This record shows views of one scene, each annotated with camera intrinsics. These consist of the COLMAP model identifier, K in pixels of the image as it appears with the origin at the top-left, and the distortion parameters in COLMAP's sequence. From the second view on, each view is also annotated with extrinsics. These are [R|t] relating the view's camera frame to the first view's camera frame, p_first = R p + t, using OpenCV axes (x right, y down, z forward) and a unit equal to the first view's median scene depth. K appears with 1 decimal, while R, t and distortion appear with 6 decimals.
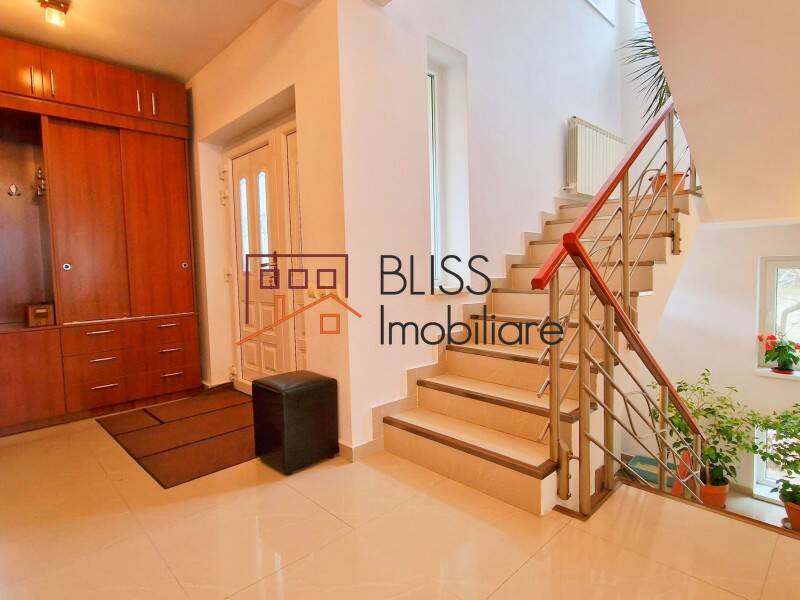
lens RADIAL K [[440.2, 0, 404.0], [0, 440.2, 296.8], [0, 0, 1]] dist [0.004498, -0.002944]
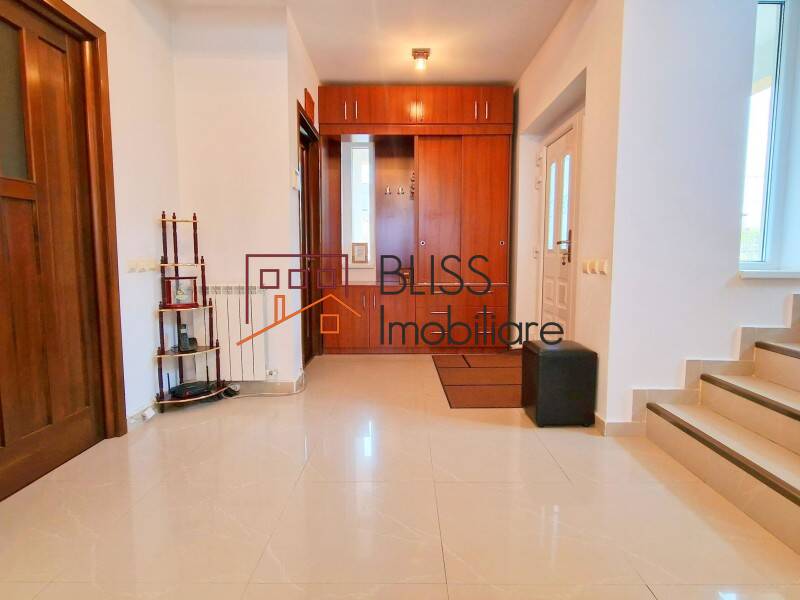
lens RADIAL K [[440.2, 0, 404.0], [0, 440.2, 296.8], [0, 0, 1]] dist [0.004498, -0.002944]
pose [[0.714013, 0.092011, -0.694060, 0.185112], [-0.065797, 0.995758, 0.064319, 0.016640], [0.697034, -0.000257, 0.717038, -0.041287]]
